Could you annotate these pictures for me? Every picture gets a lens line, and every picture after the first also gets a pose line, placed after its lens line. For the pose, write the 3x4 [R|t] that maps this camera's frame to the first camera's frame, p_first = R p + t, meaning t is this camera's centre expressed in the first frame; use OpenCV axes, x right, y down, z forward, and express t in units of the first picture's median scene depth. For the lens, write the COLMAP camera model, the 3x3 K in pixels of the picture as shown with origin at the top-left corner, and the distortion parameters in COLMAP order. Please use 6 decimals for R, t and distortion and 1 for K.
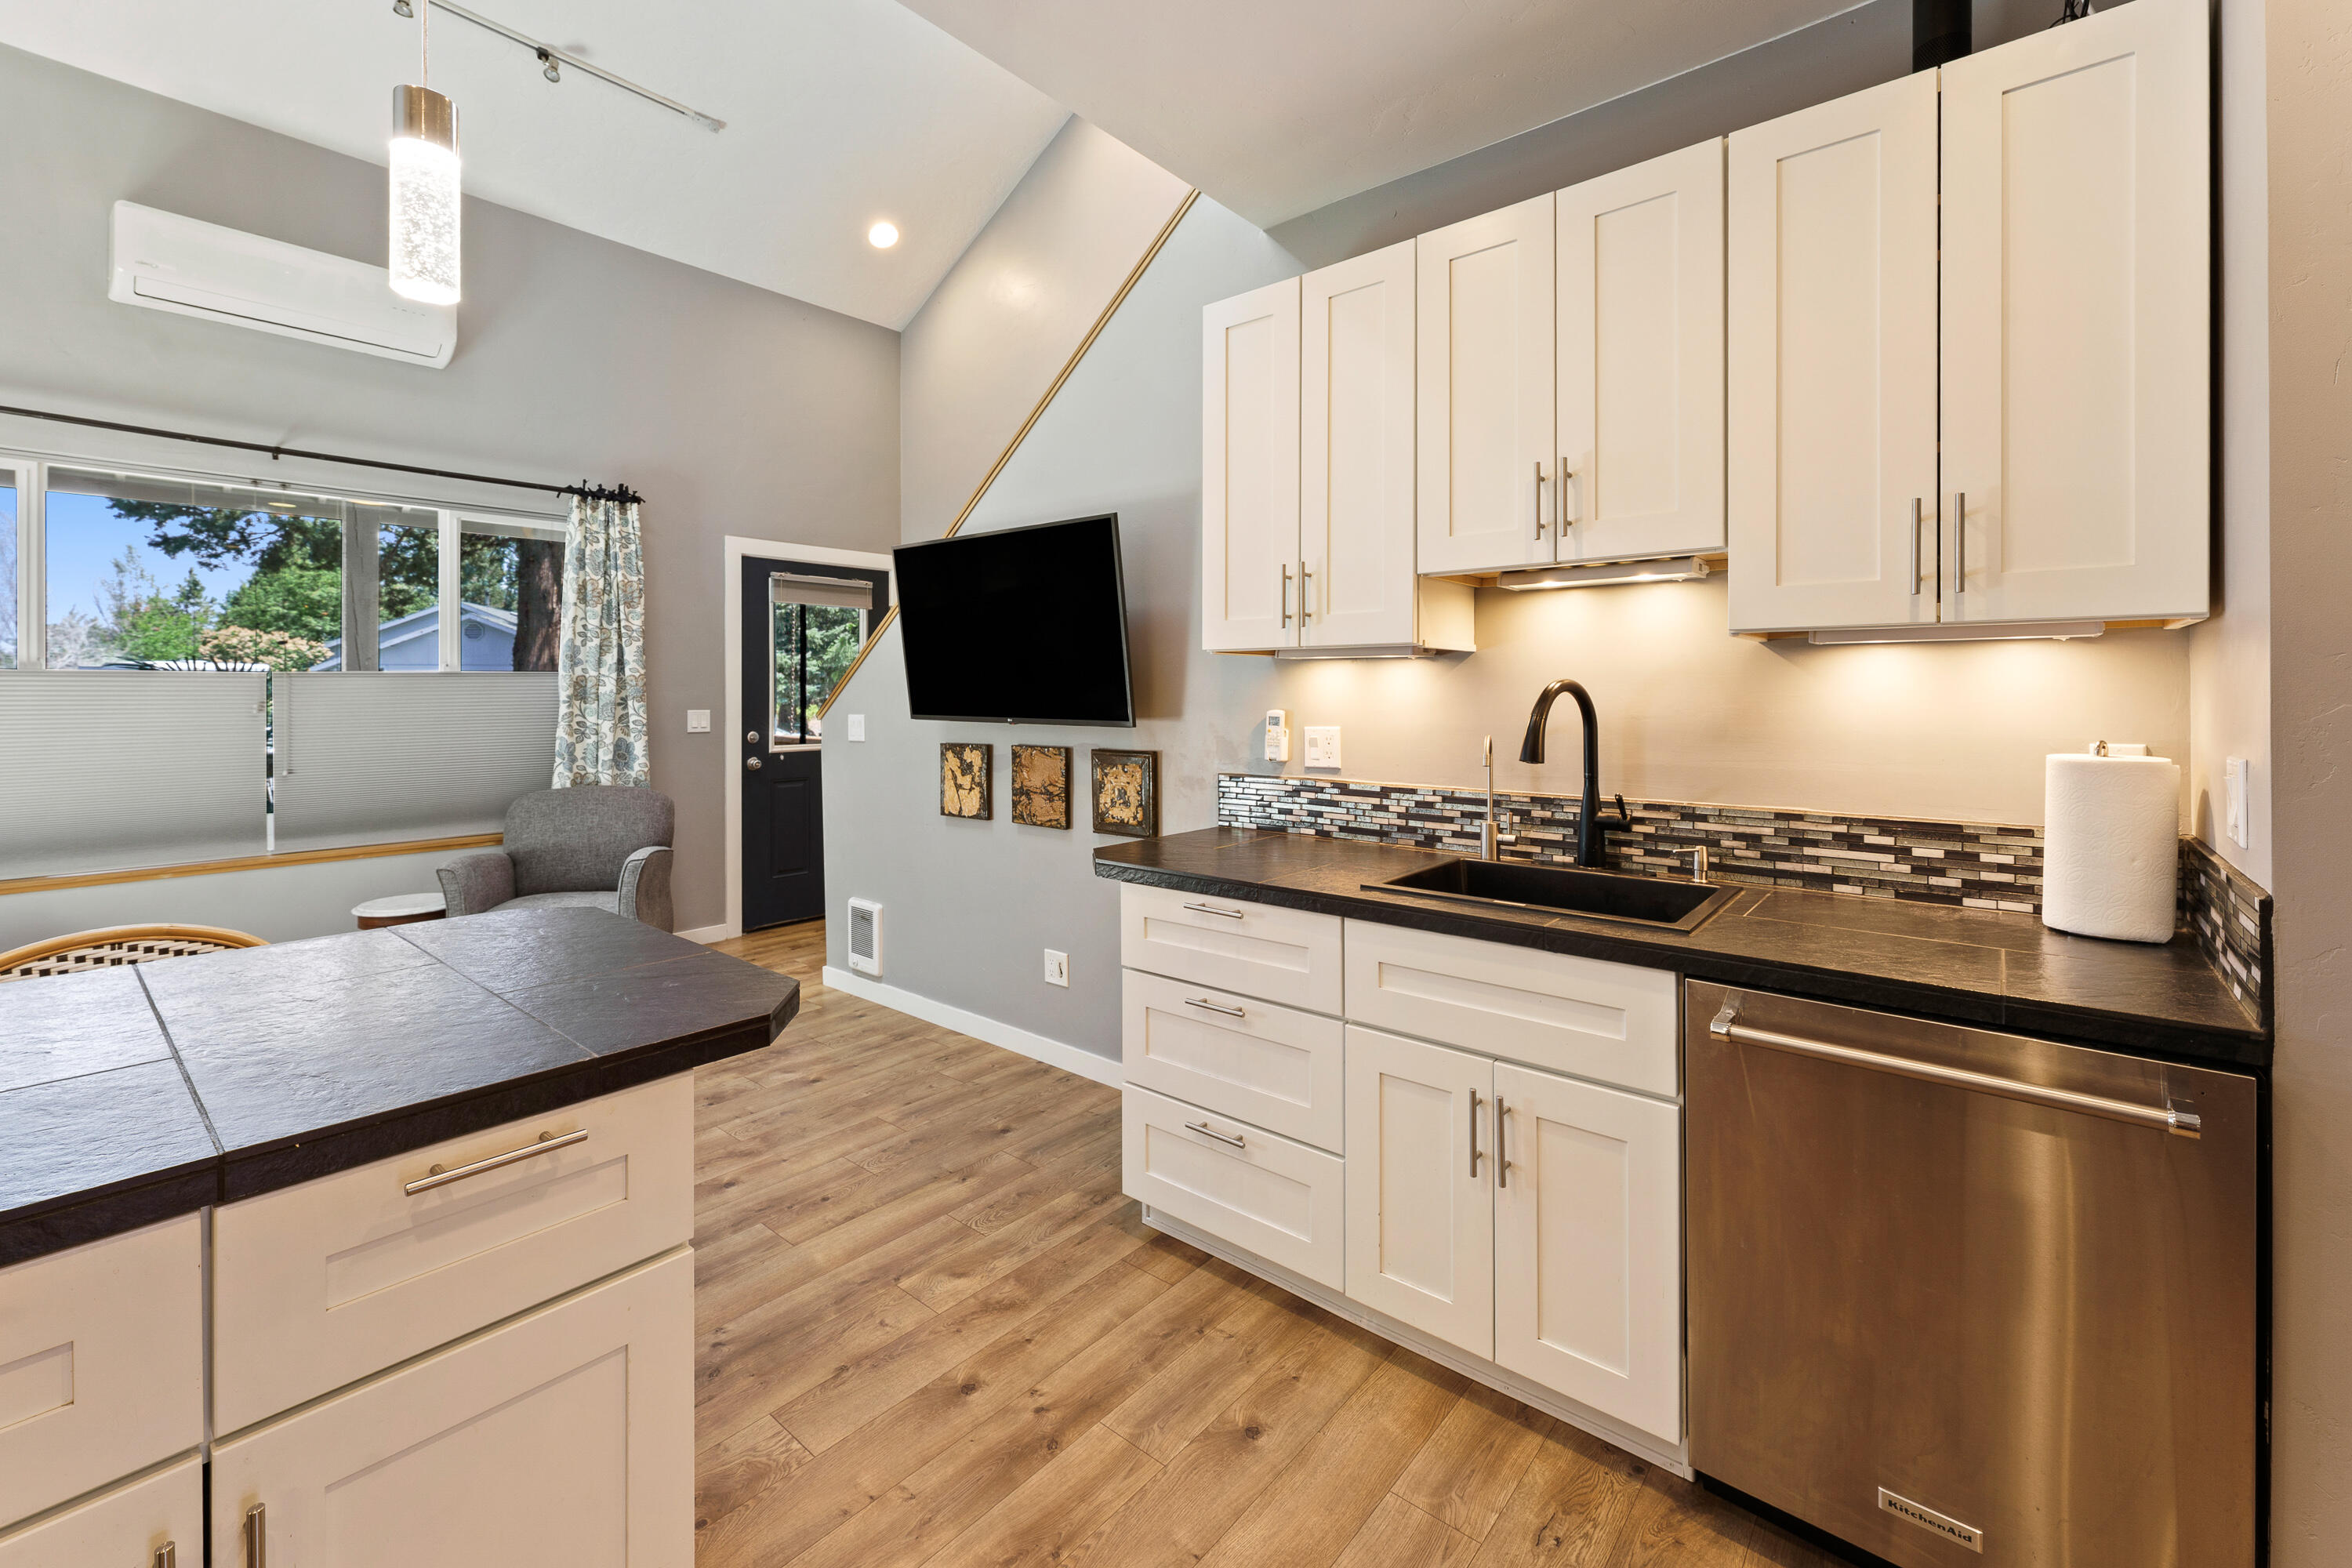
lens RADIAL K [[971.3, 0, 1174.1], [0, 971.3, 693.6], [0, 0, 1]] dist [-0.000492, 0.000686]
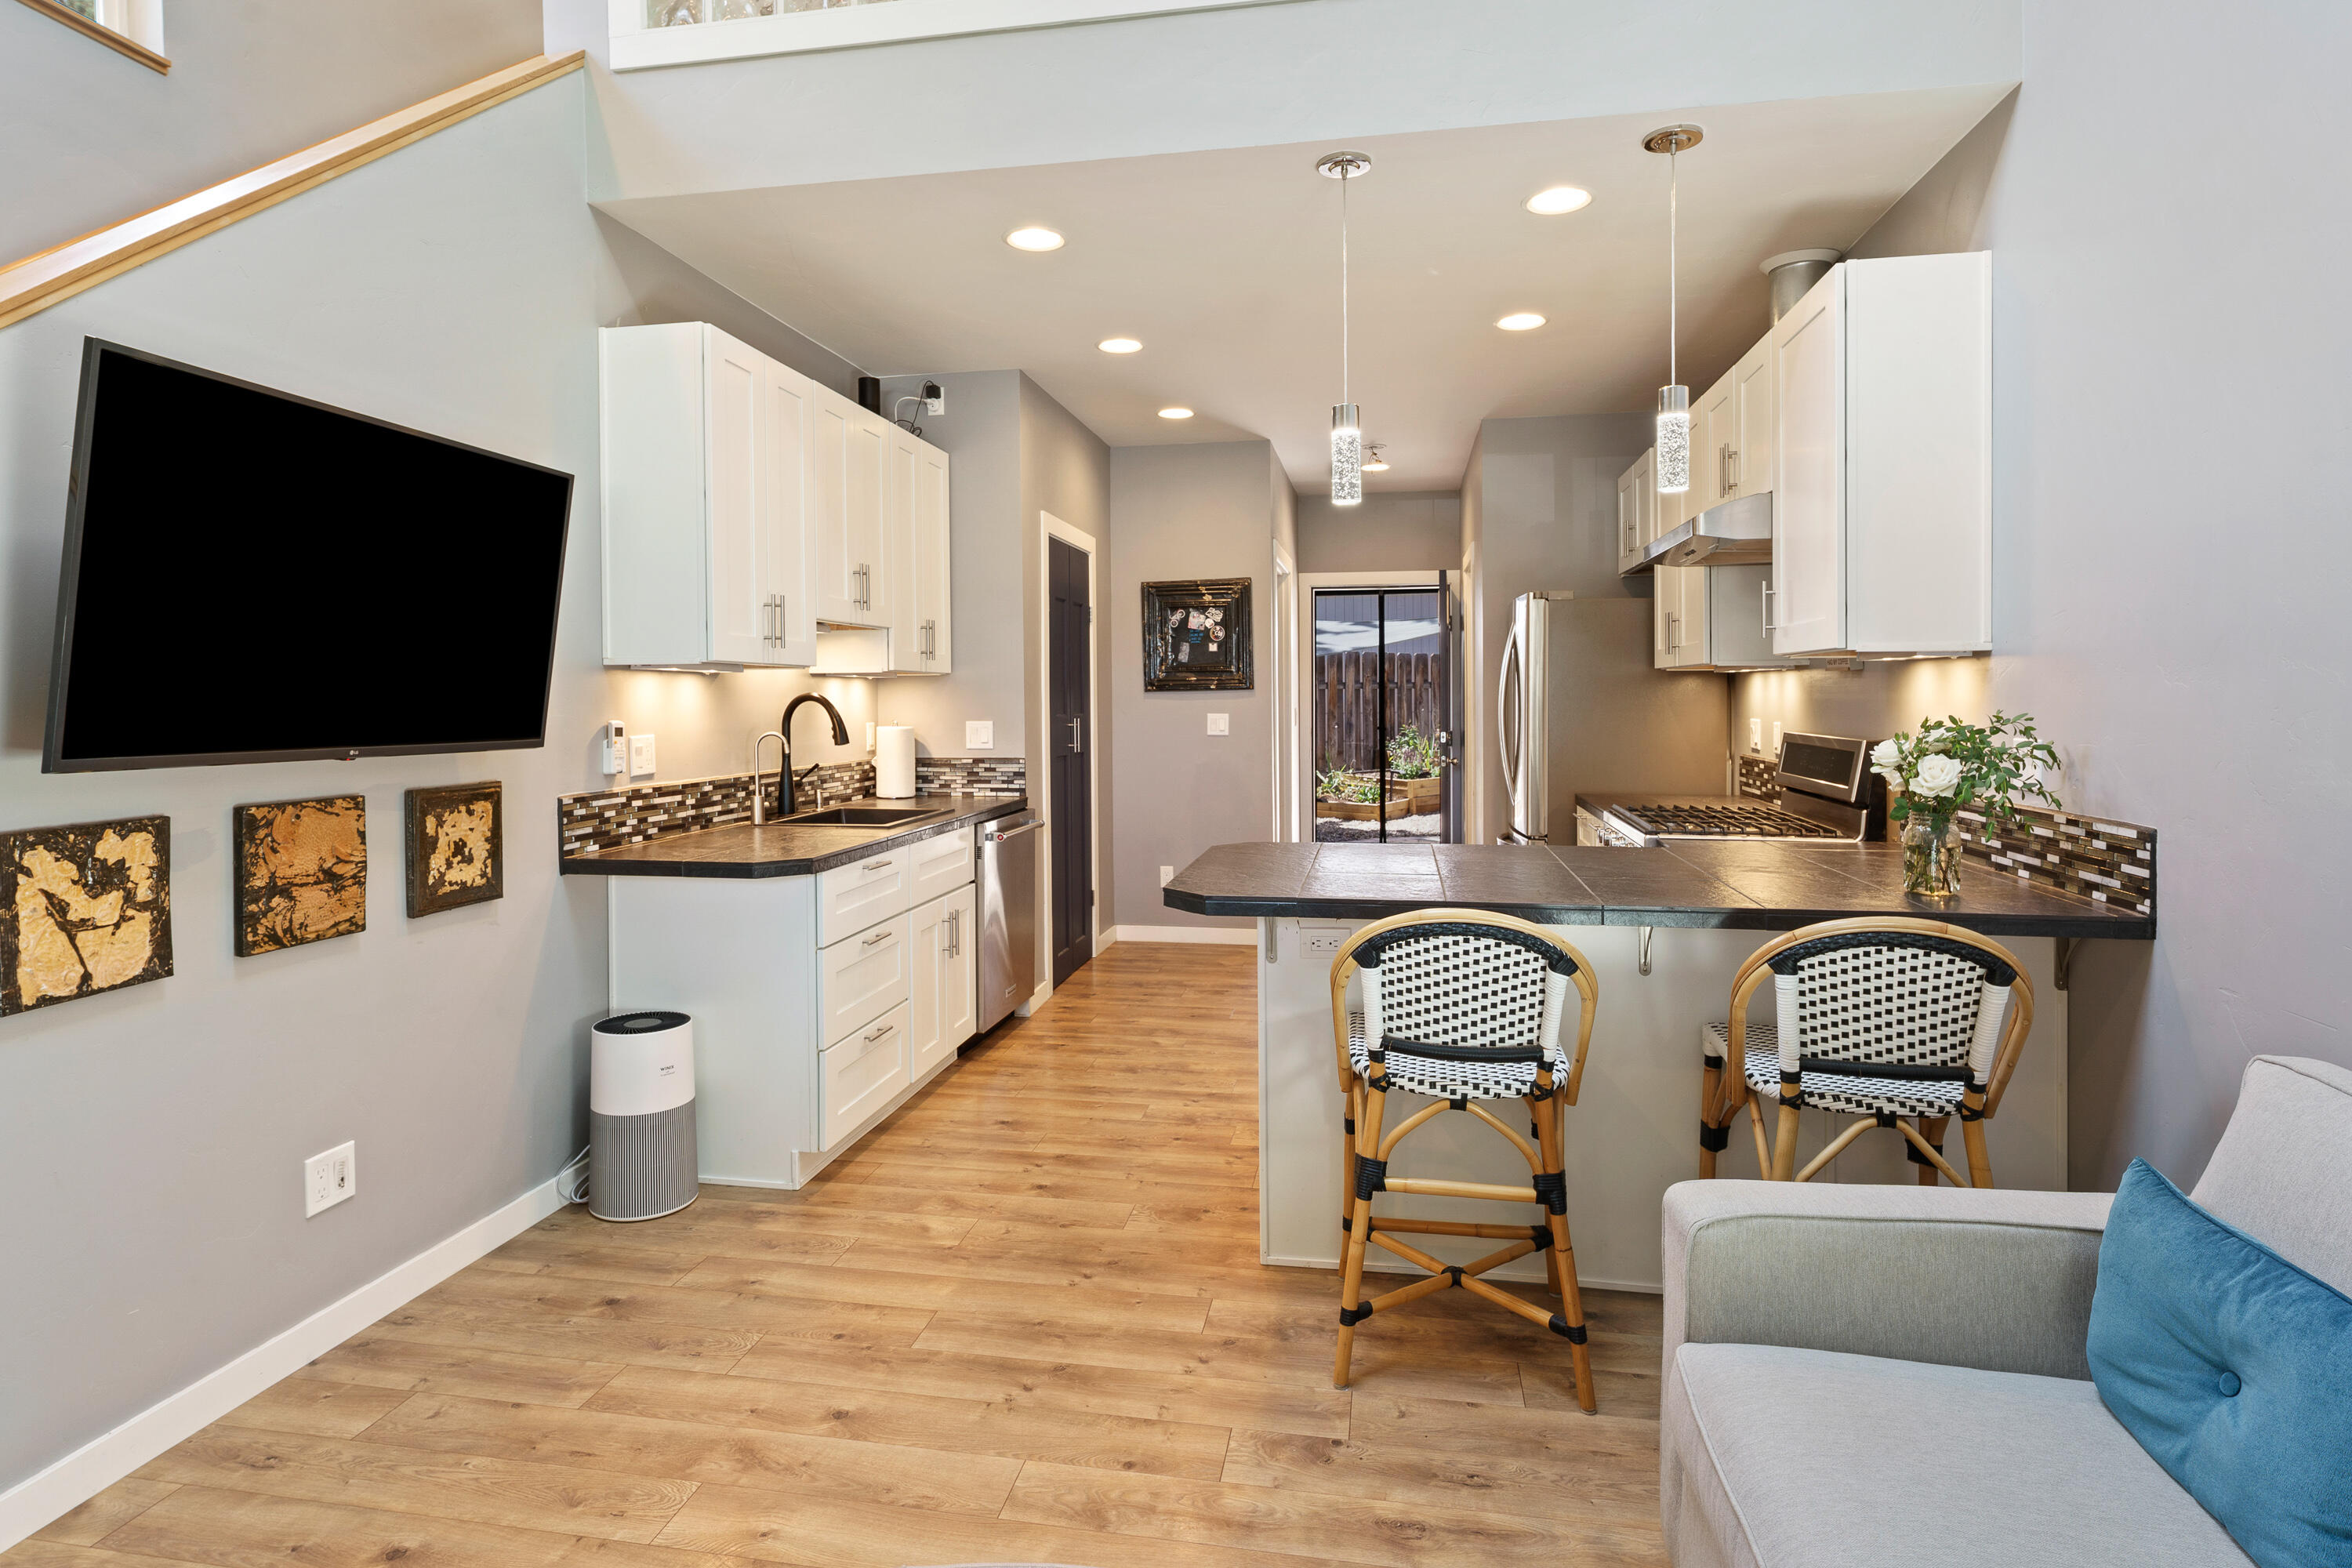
lens RADIAL K [[1230.2, 0, 1166.4], [0, 1230.2, 703.2], [0, 0, 1]] dist [0.000763, -0.002584]
pose [[-0.490864, -0.000572, 0.871236, -0.831527], [0.007138, 0.999964, 0.004678, -0.001261], [-0.871207, 0.008515, -0.490842, 0.762577]]
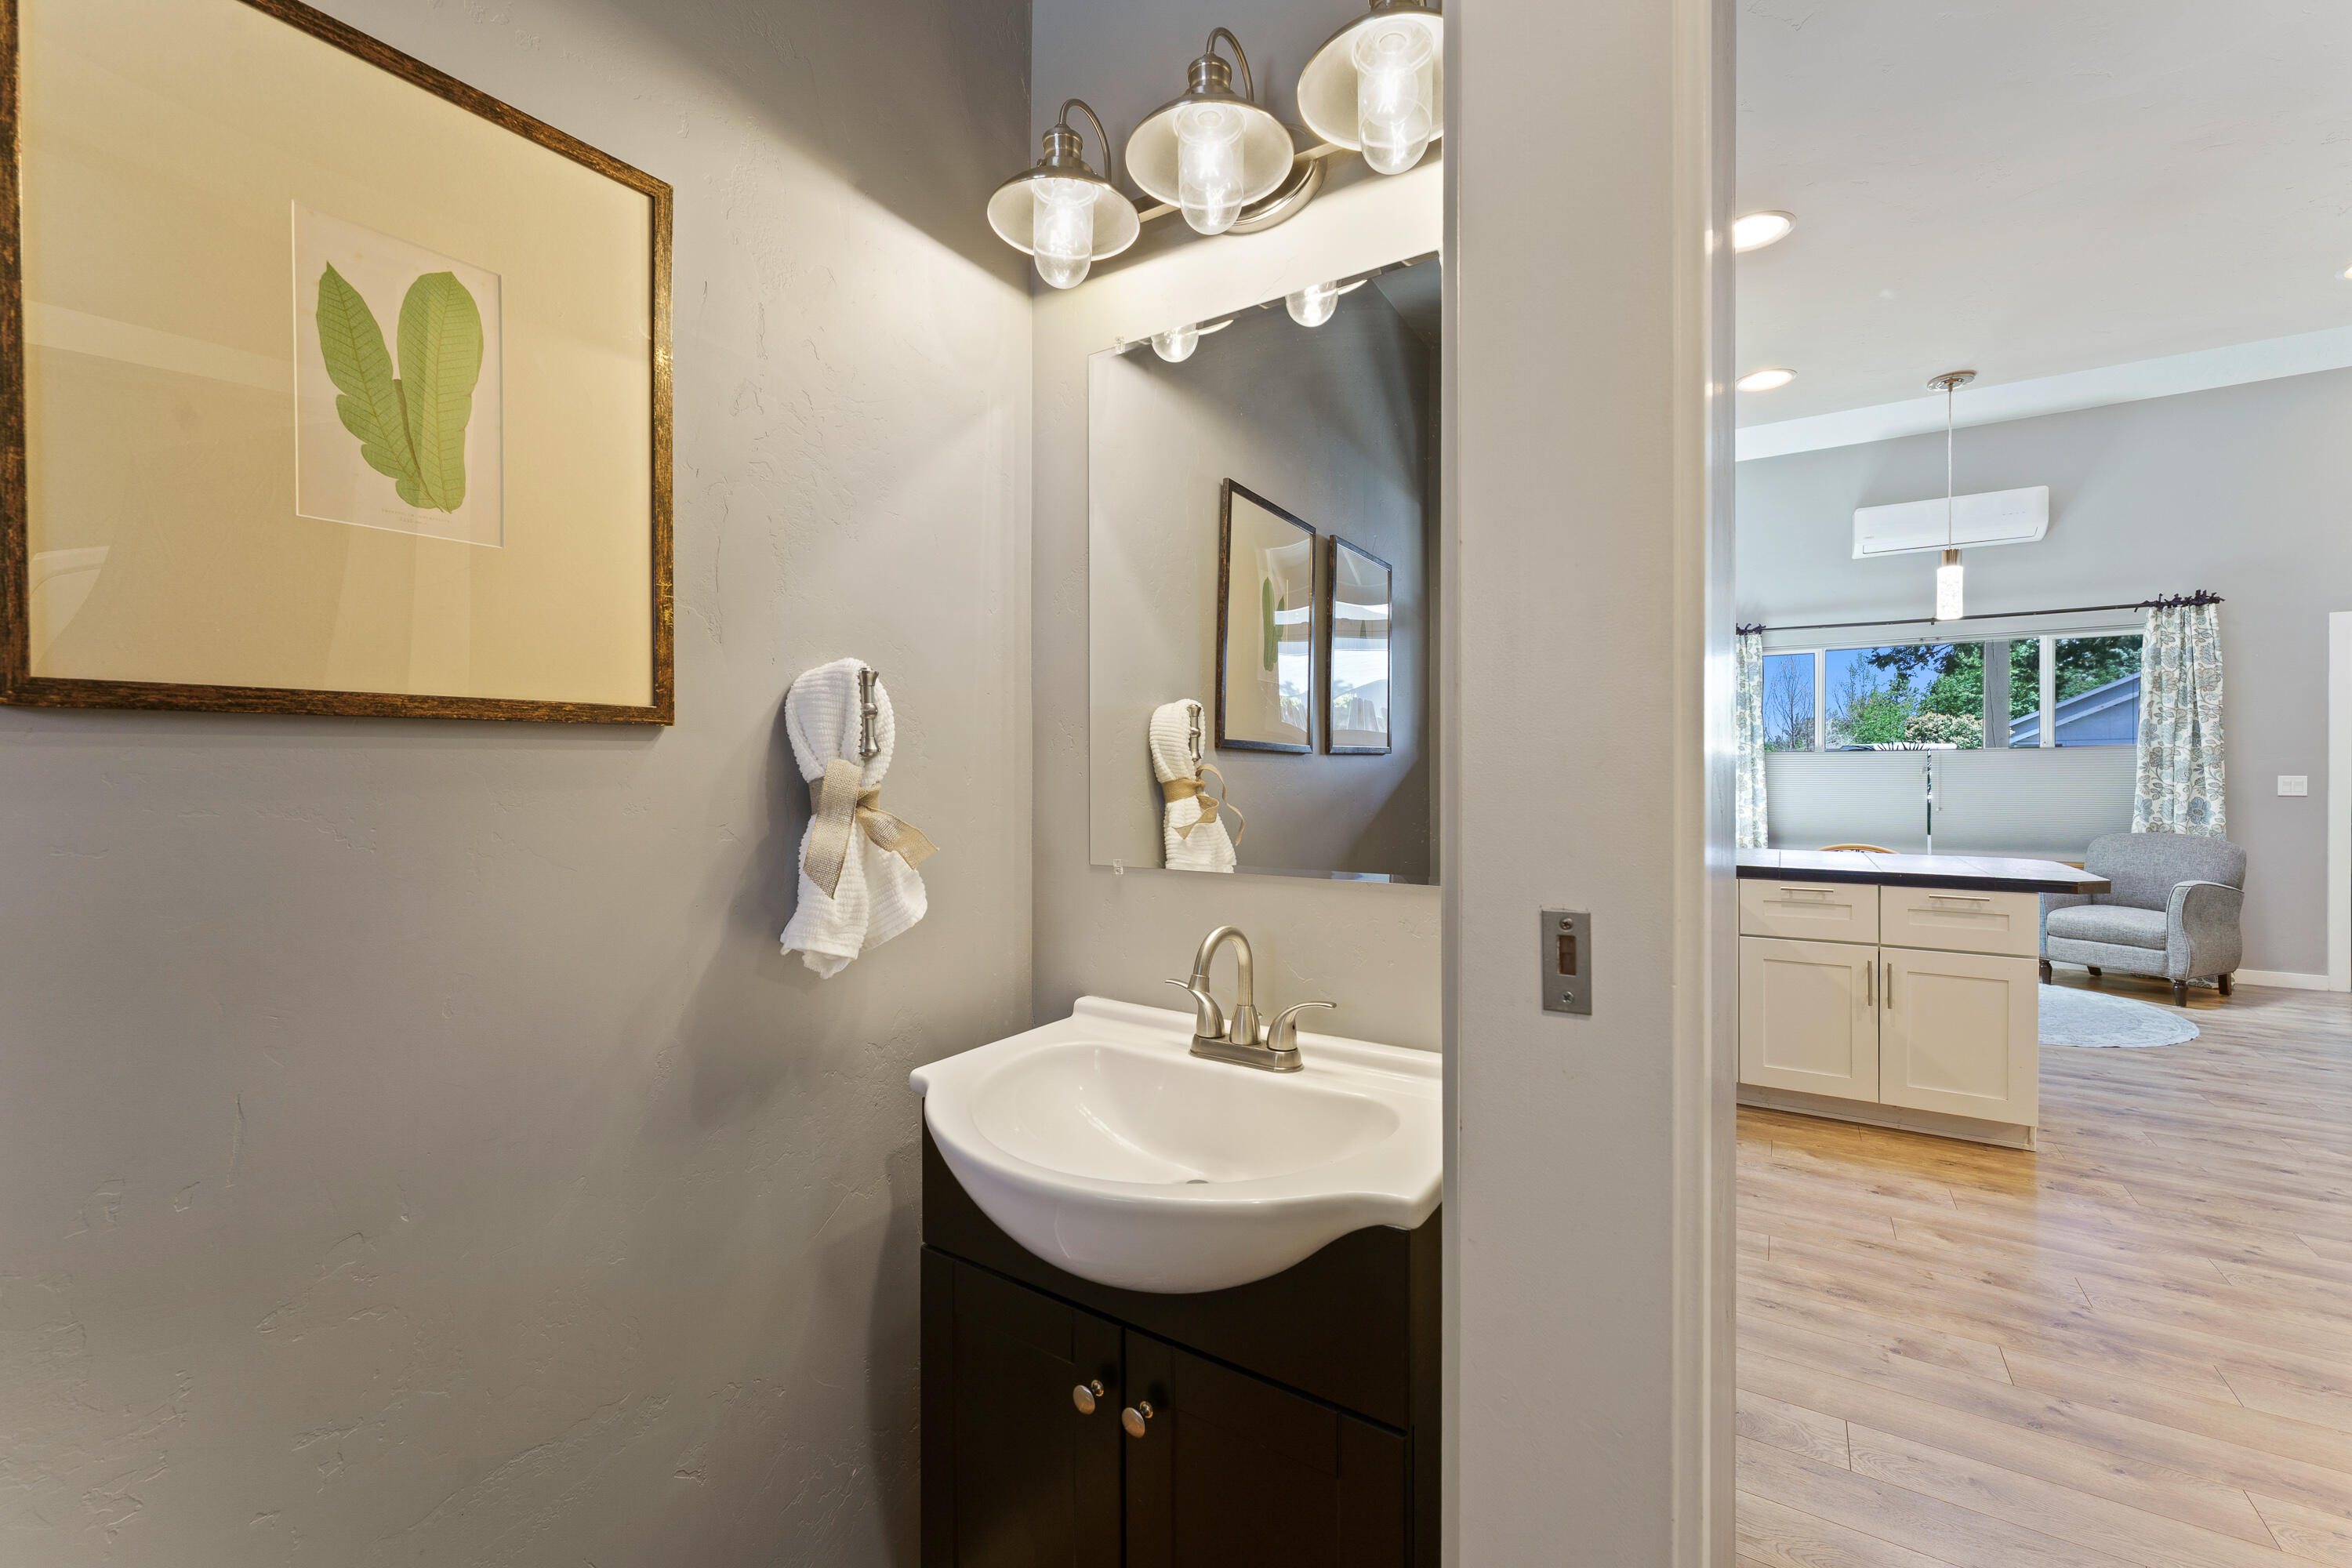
lens RADIAL K [[971.3, 0, 1160.3], [0, 971.3, 771.9], [0, 0, 1]] dist [-0.000492, 0.000686]
pose [[0.126629, 0.001705, -0.991949, 0.527290], [-0.000529, 0.999998, 0.001652, 0.013307], [0.991950, 0.000315, 0.126630, -0.496264]]
